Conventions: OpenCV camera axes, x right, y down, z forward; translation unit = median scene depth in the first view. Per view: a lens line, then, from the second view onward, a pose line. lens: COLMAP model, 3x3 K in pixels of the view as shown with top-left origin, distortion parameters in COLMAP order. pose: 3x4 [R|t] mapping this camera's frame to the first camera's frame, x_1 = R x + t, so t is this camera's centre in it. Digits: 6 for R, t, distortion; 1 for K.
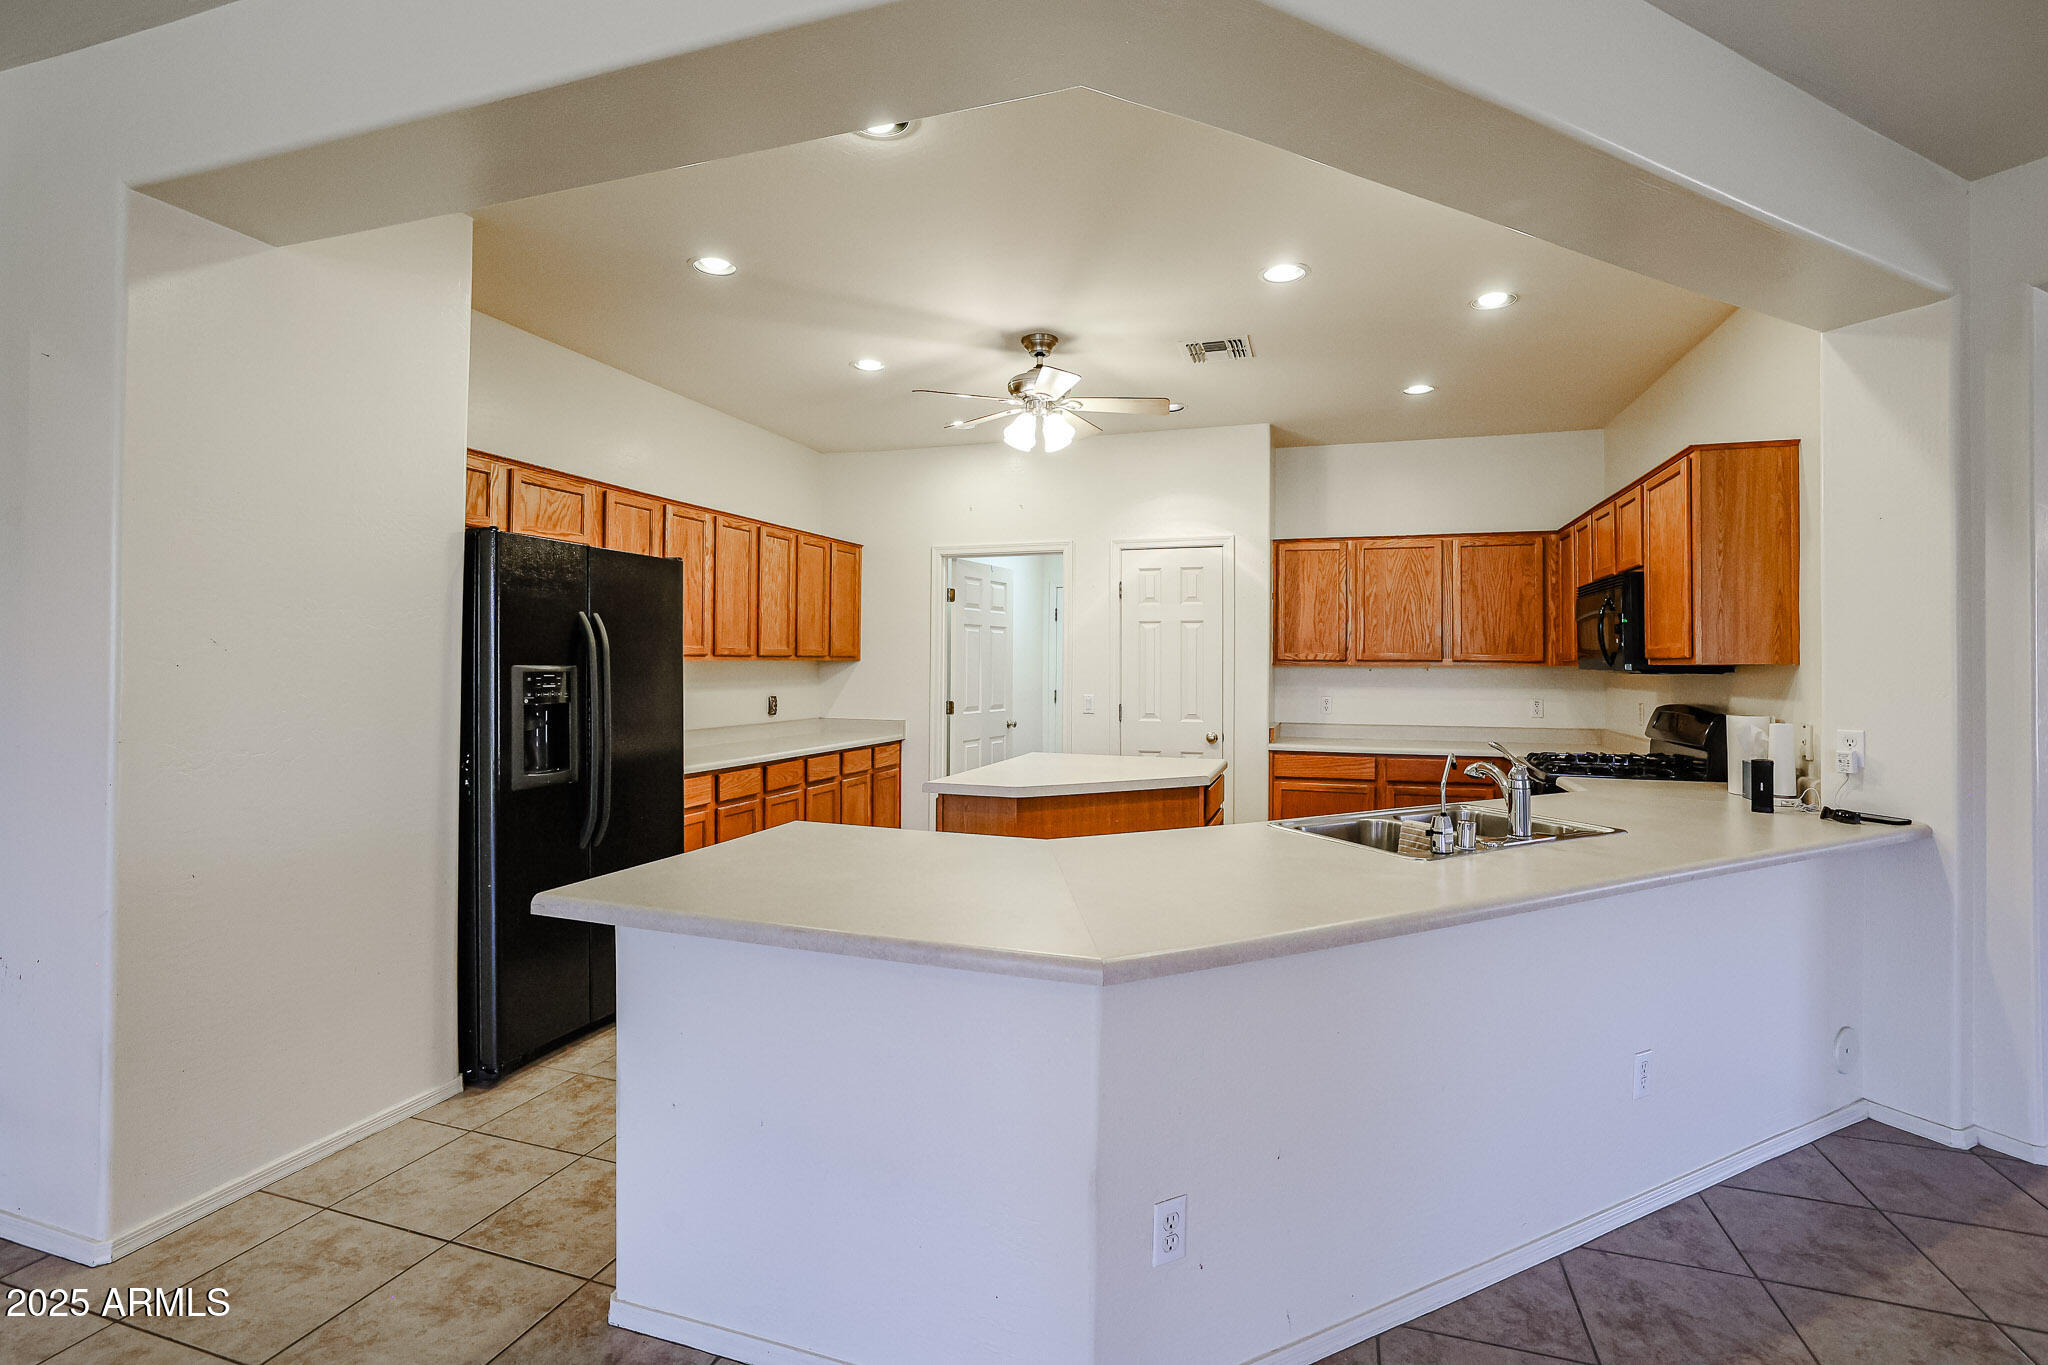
lens RADIAL K [[920.1, 0, 1033.4], [0, 920.1, 646.4], [0, 0, 1]] dist [-0.031559, 0.002954]
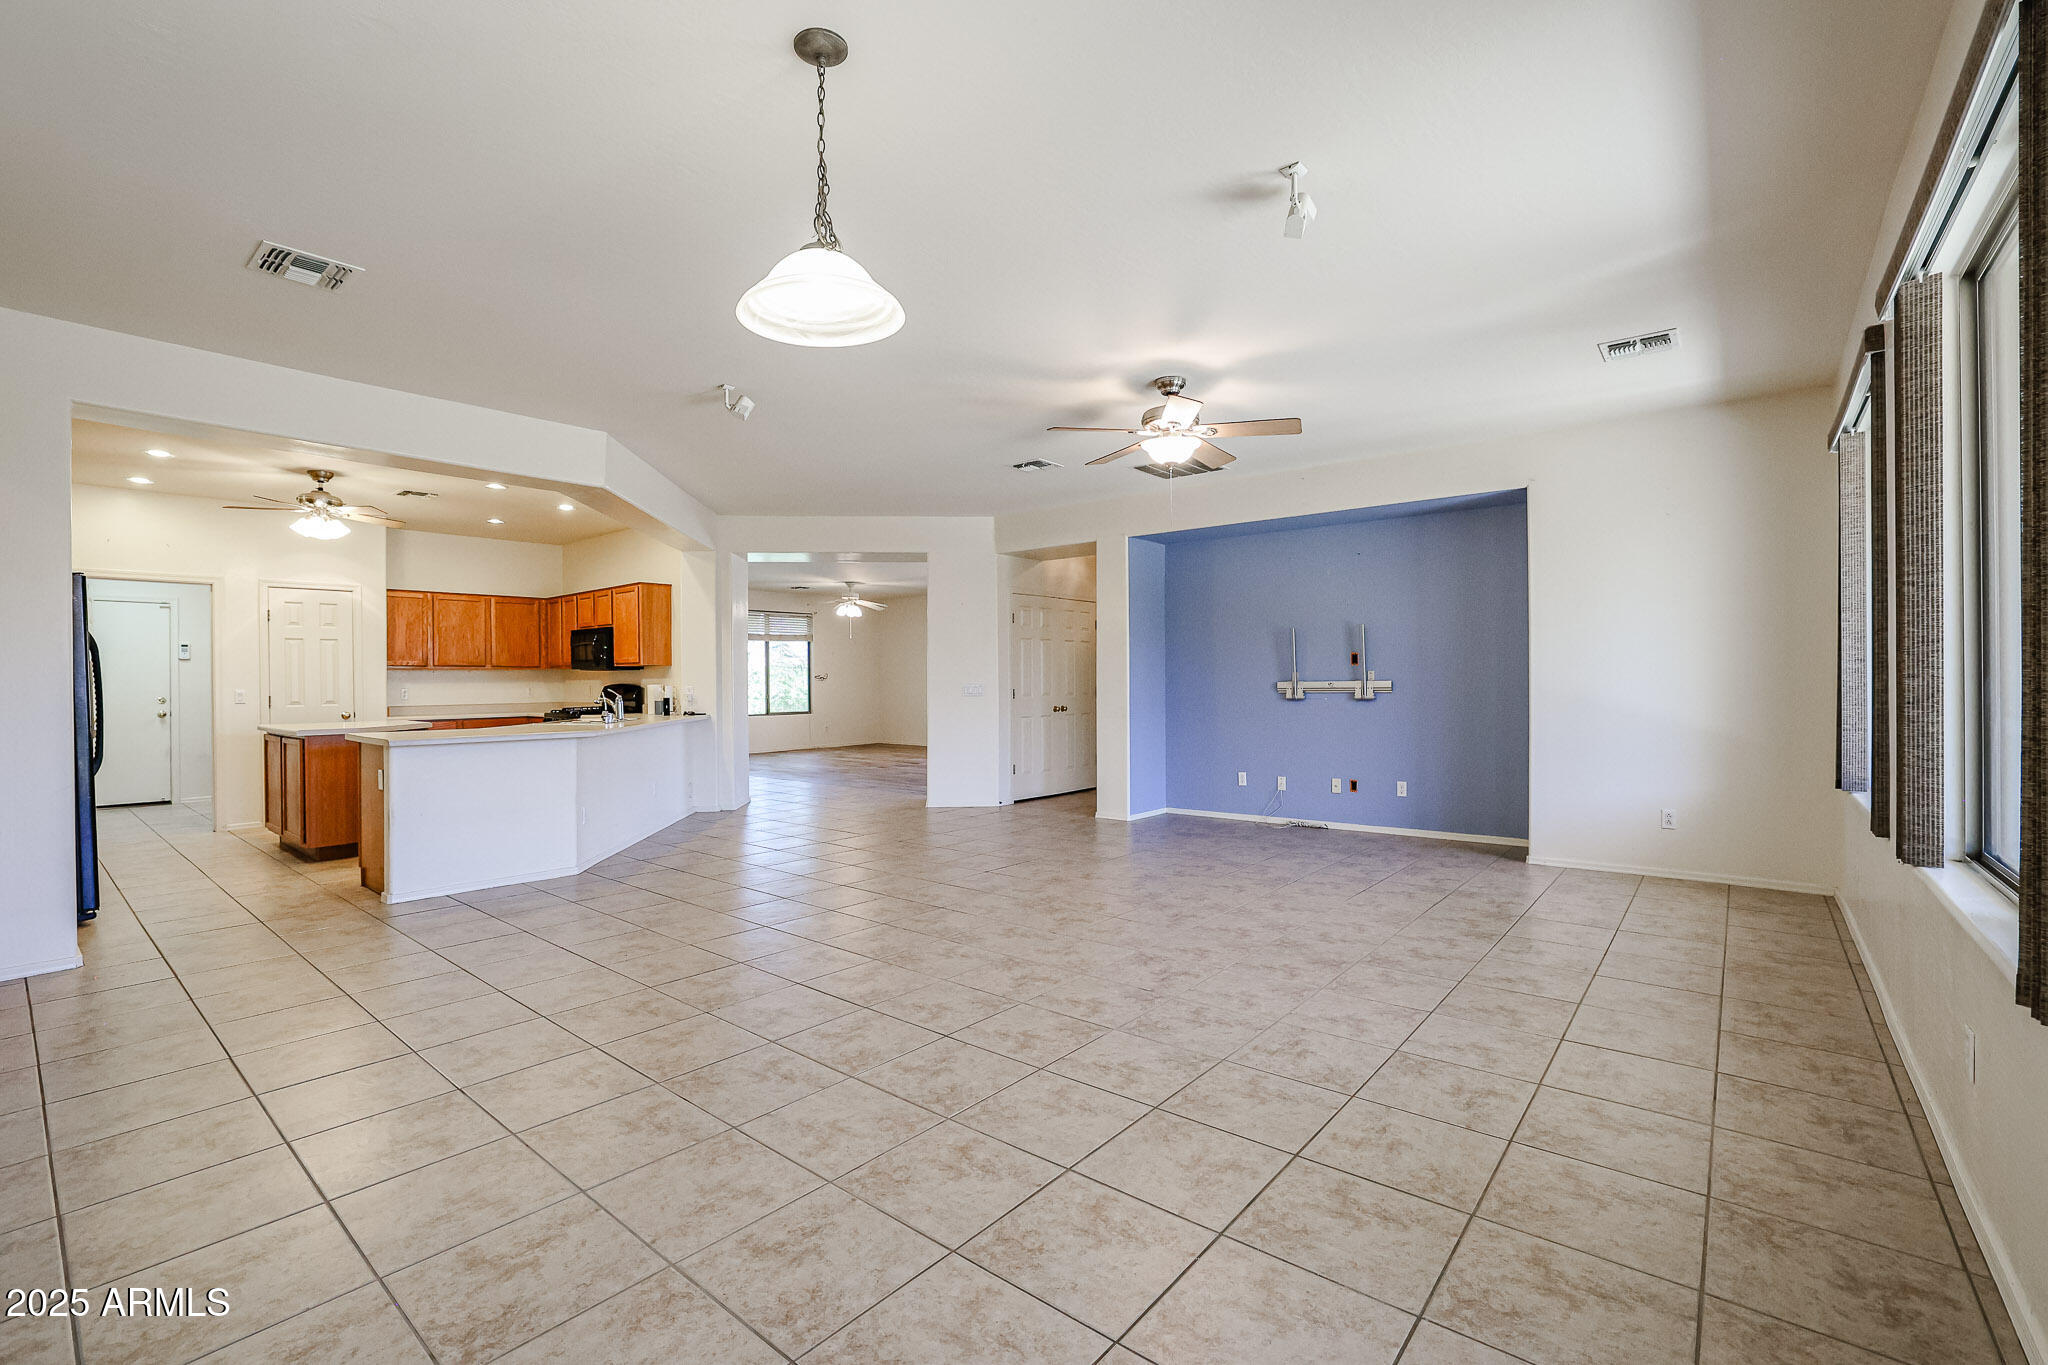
lens RADIAL K [[869.8, 0, 1037.1], [0, 869.8, 689.1], [0, 0, 1]] dist [-0.035354, 0.000018]
pose [[0.342543, -0.017863, 0.939332, -0.795568], [-0.007708, 0.999732, 0.021822, 0.016473], [-0.939470, -0.014715, 0.342314, -0.613207]]
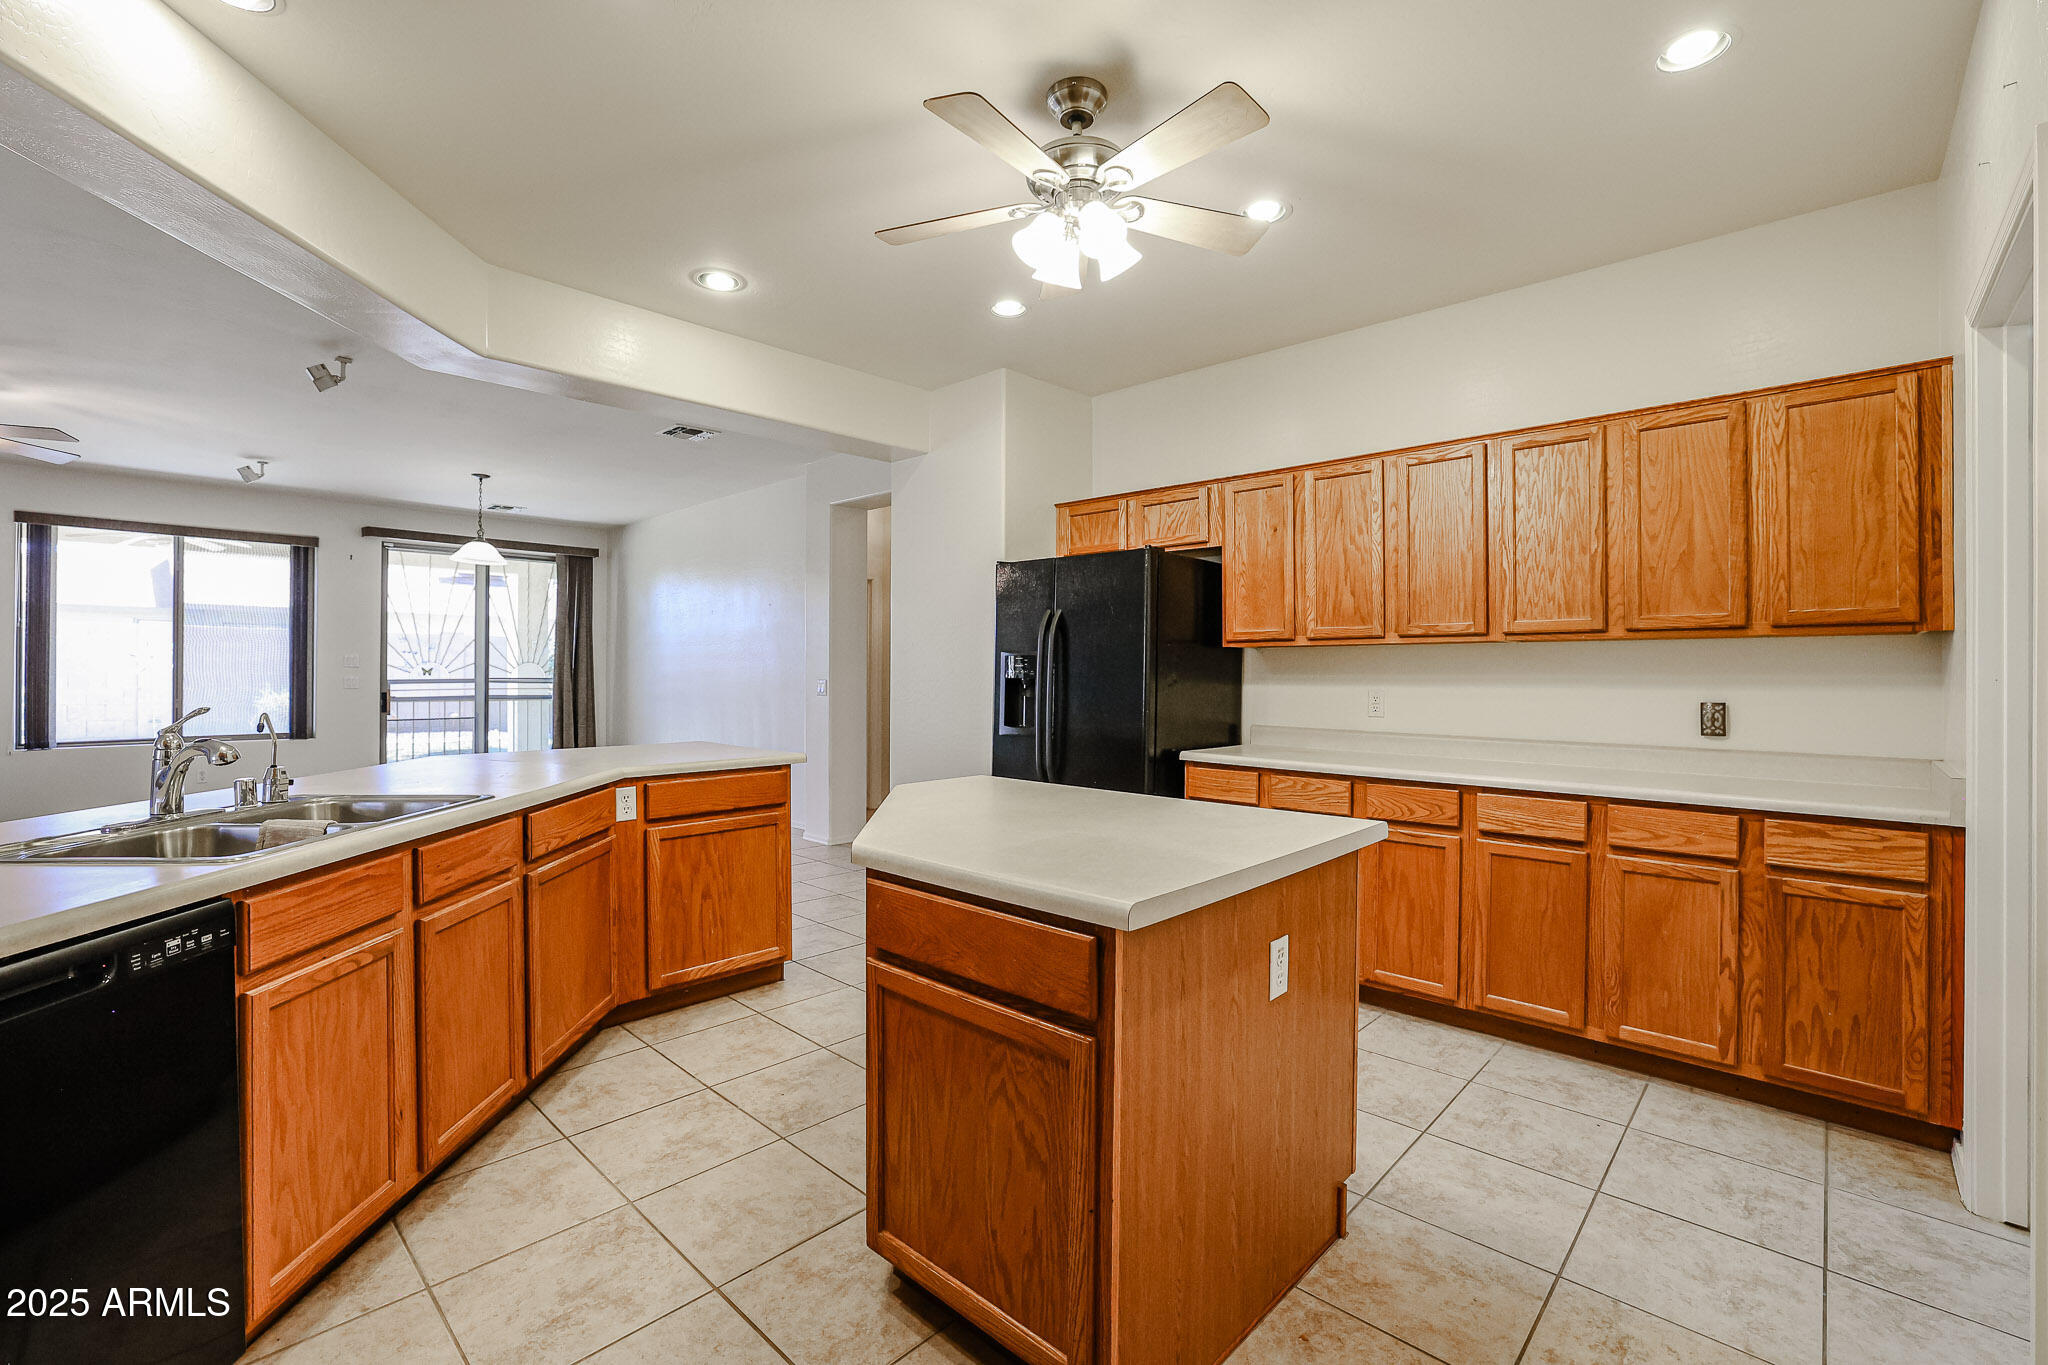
lens RADIAL K [[908.6, 0, 1016.8], [0, 908.6, 674.6], [0, 0, 1]] dist [-0.013860, 0.004517]
pose [[-0.392583, -0.012613, -0.919630, 0.440710], [0.012070, 0.999749, -0.018864, 0.047392], [0.919637, -0.018506, -0.392332, 0.920640]]
